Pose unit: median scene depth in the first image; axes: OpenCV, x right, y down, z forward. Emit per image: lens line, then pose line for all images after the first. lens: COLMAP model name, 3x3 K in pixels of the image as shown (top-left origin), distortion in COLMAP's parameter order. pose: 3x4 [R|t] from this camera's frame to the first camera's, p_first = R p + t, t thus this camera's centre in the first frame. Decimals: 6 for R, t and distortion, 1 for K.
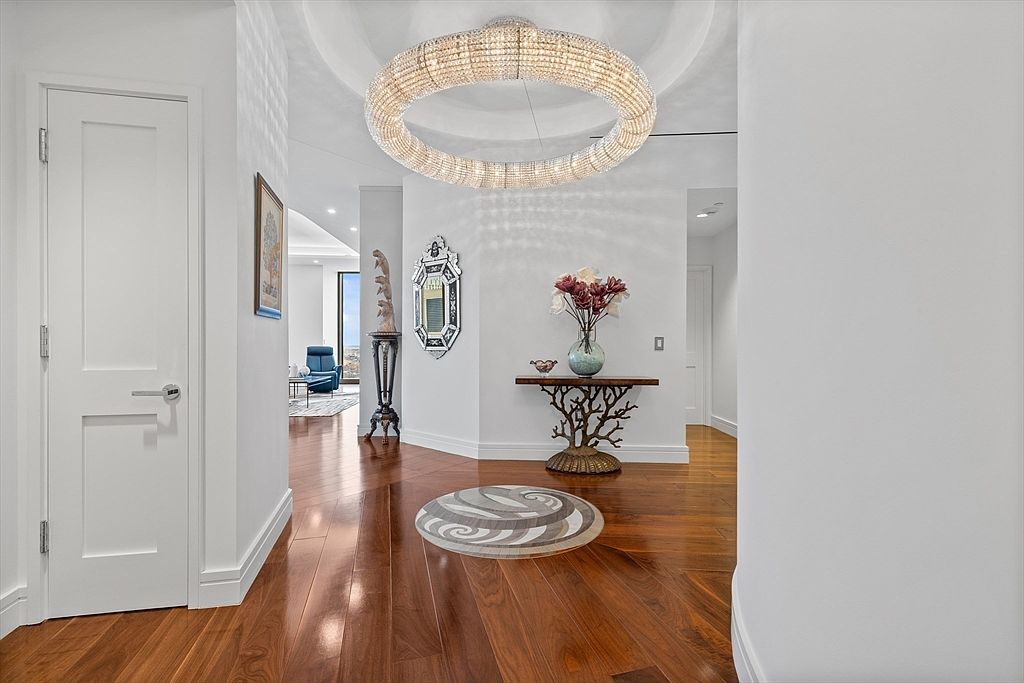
lens RADIAL K [[450.4, 0, 512.0], [0, 450.4, 341.5], [0, 0, 1]] dist [-0.000153, -0.000143]
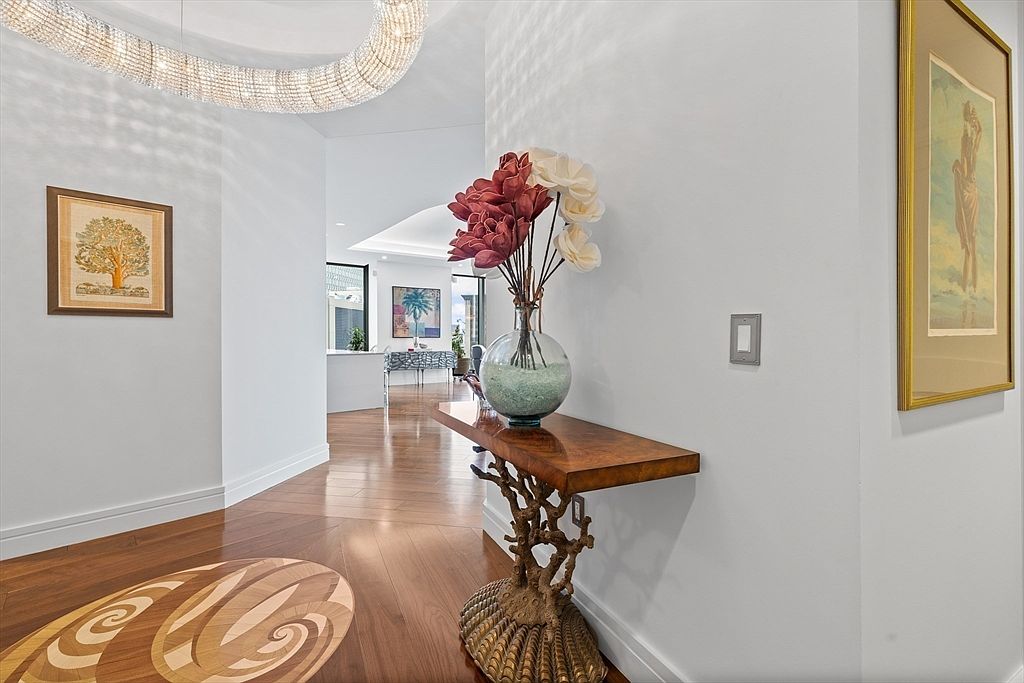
lens RADIAL K [[431.4, 0, 512.0], [0, 431.4, 341.5], [0, 0, 1]] dist [-0.001163, -0.000386]
pose [[0.504283, -0.006737, -0.863512, 0.616027], [-0.001222, 0.999963, -0.008516, 0.010376], [0.863537, 0.005350, 0.504257, 0.976868]]
